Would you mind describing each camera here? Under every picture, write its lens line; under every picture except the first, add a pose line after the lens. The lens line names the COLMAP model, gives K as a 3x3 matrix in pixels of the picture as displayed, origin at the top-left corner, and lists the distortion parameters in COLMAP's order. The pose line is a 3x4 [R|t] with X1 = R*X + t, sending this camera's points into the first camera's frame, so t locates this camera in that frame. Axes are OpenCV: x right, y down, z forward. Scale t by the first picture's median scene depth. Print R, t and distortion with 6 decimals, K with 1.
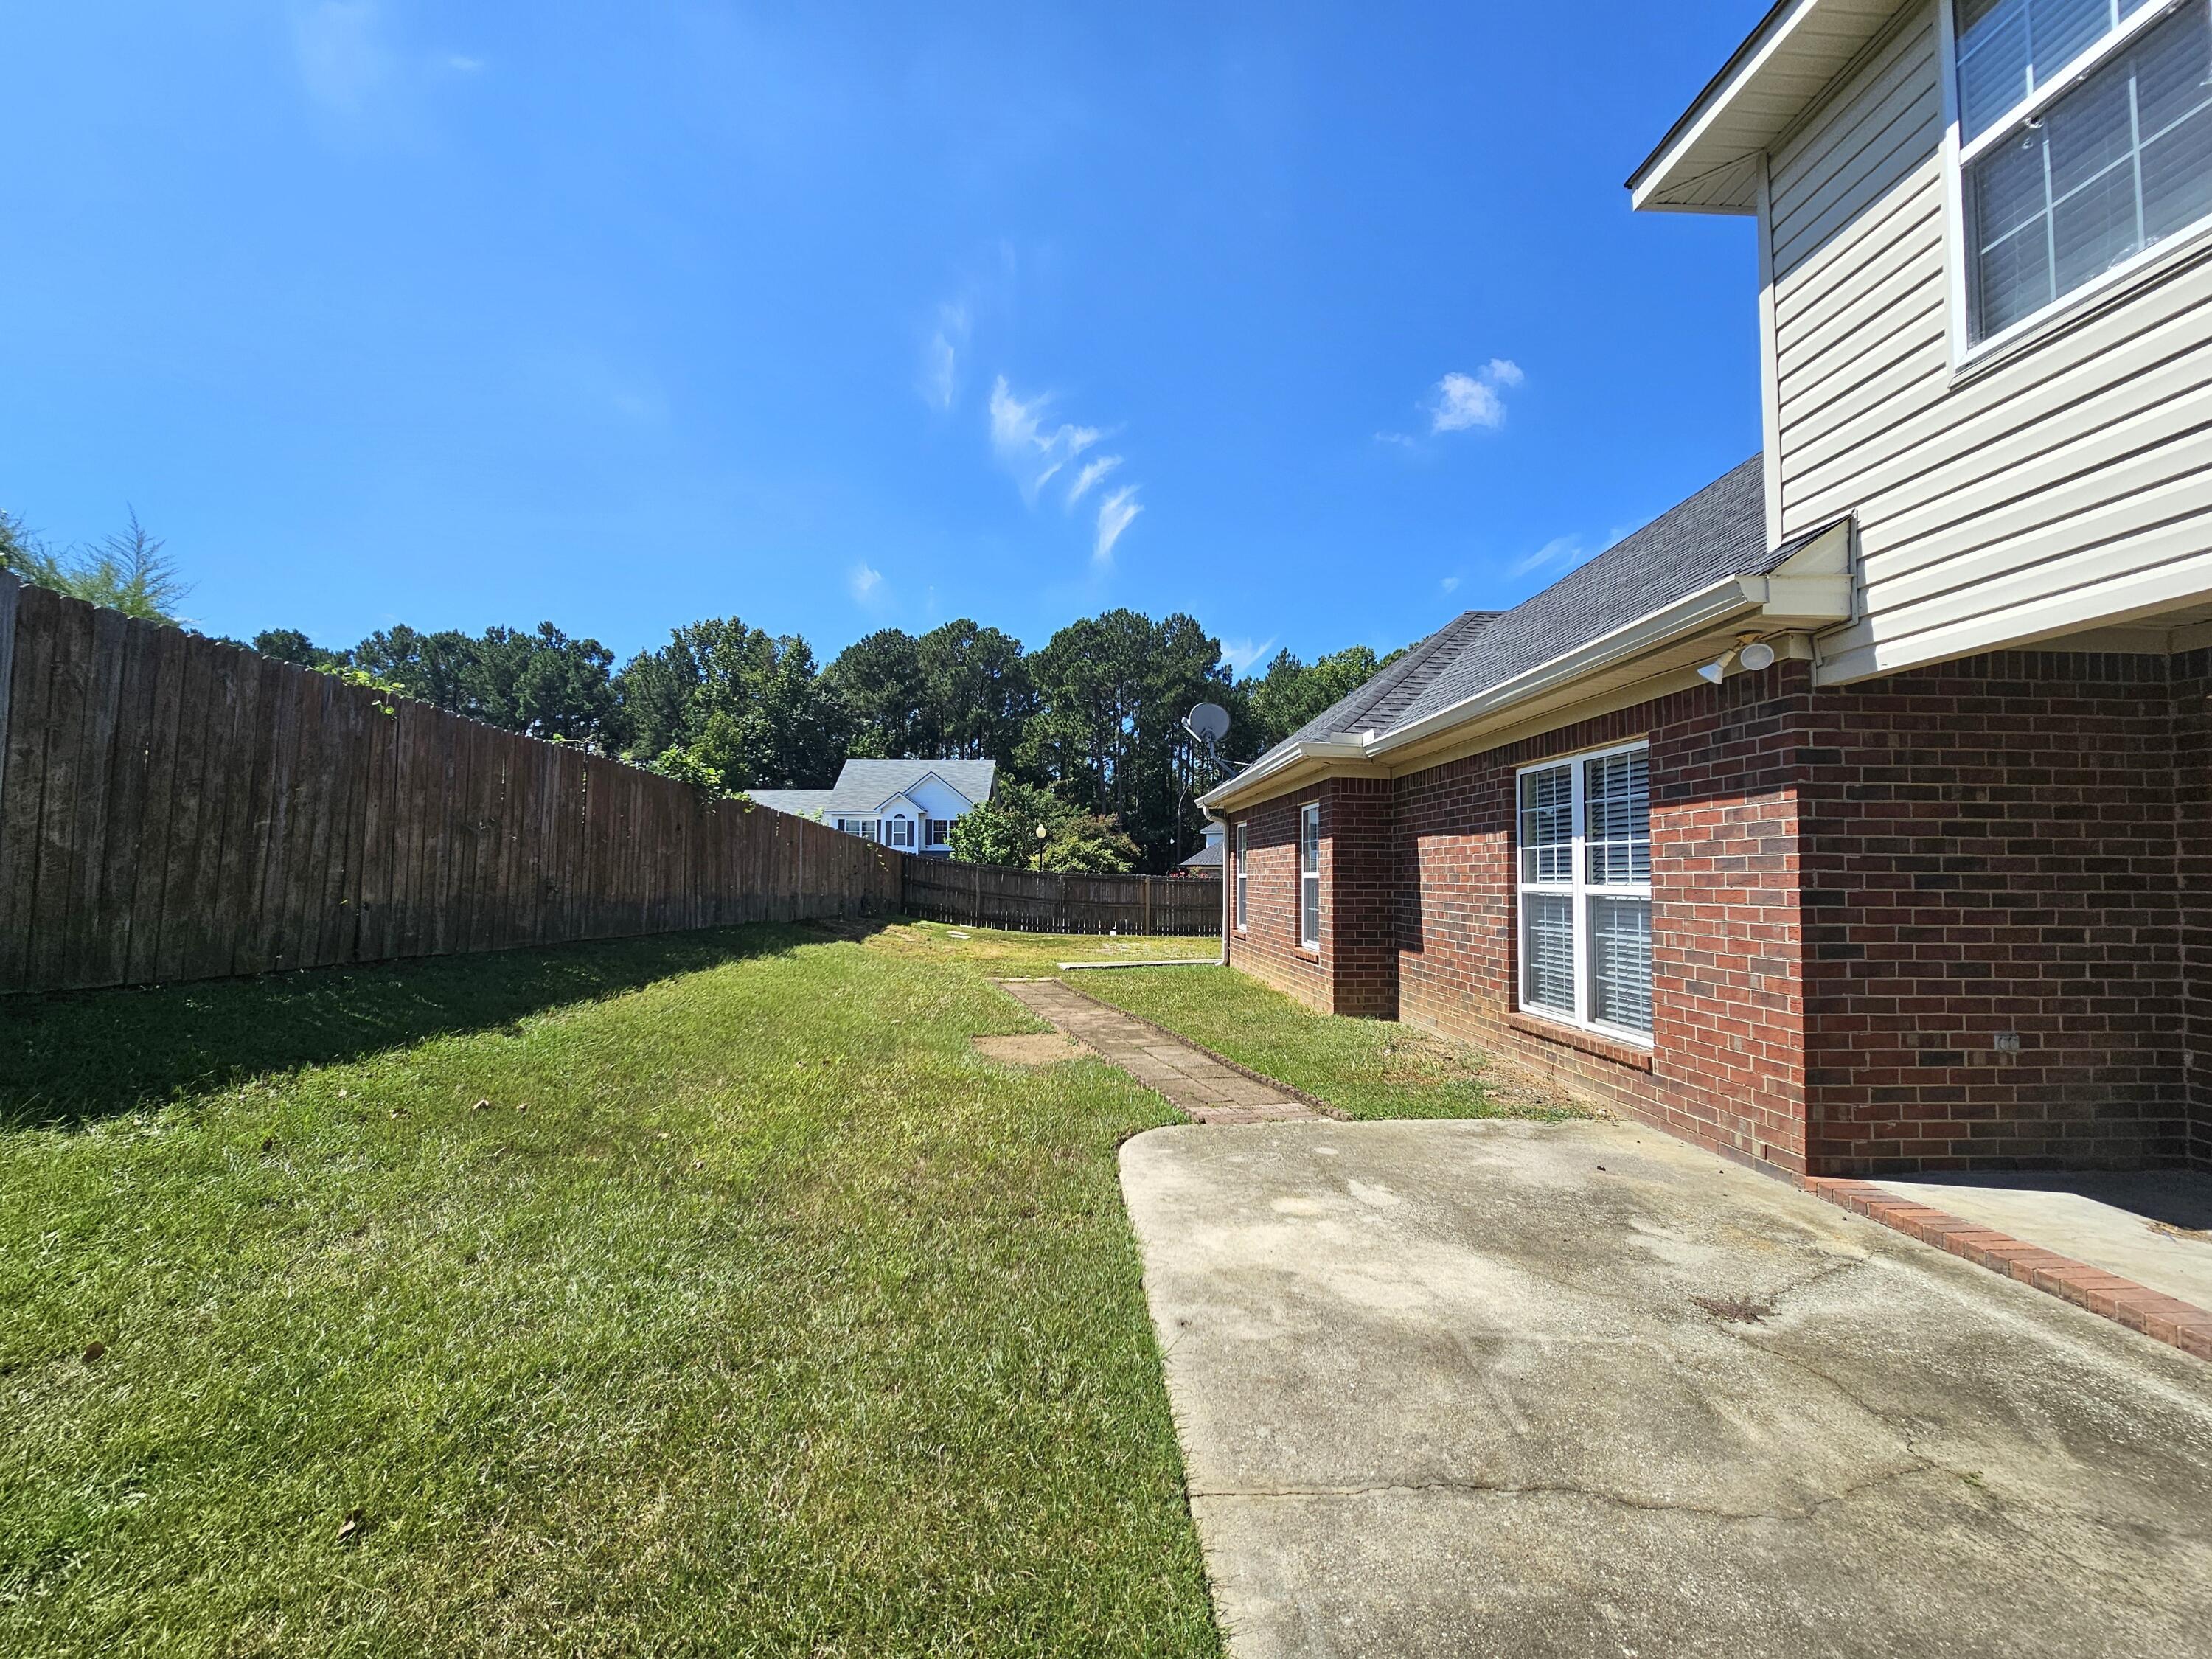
lens RADIAL K [[918.6, 0, 1101.9], [0, 918.6, 838.3], [0, 0, 1]] dist [-0.001197, -0.000516]
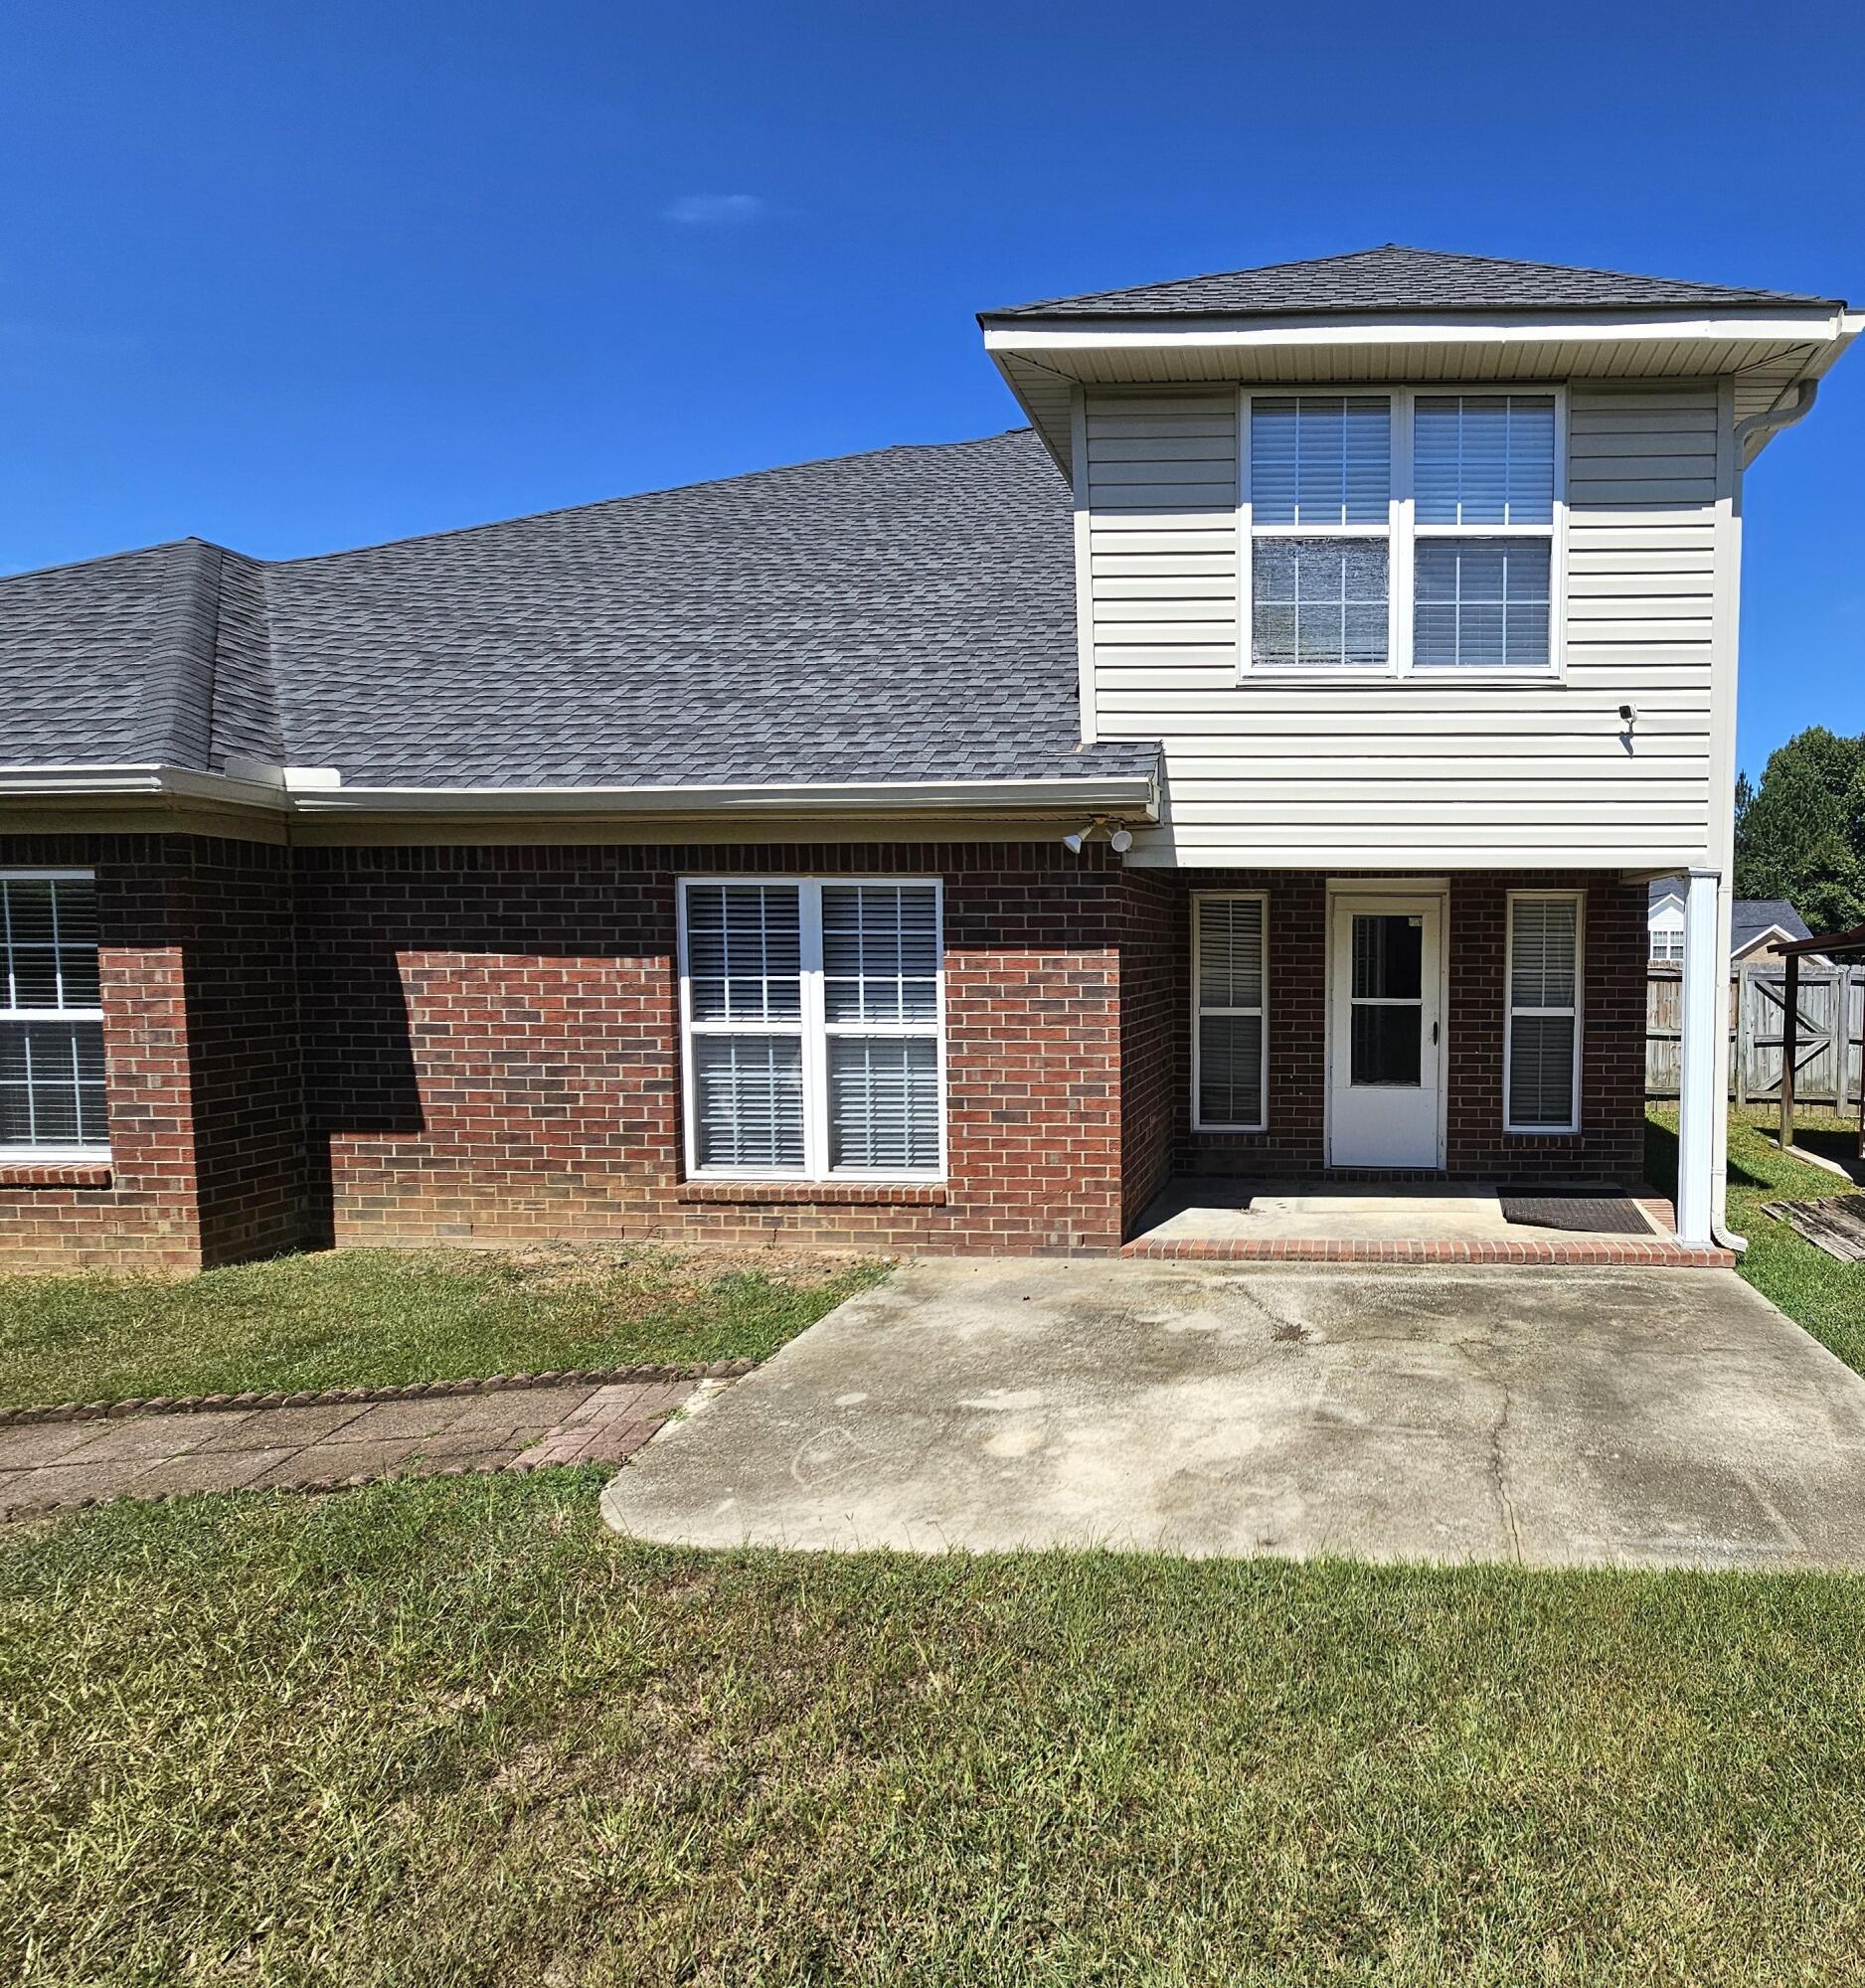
lens RADIAL K [[1497.1, 0, 933.1], [0, 1497.1, 954.2], [0, 0, 1]] dist [0.005567, 0.000416]
pose [[0.066572, -0.058396, 0.996071, -1.168292], [-0.048848, 0.996898, 0.061710, -0.142516], [-0.996585, -0.052764, 0.063513, 1.004636]]
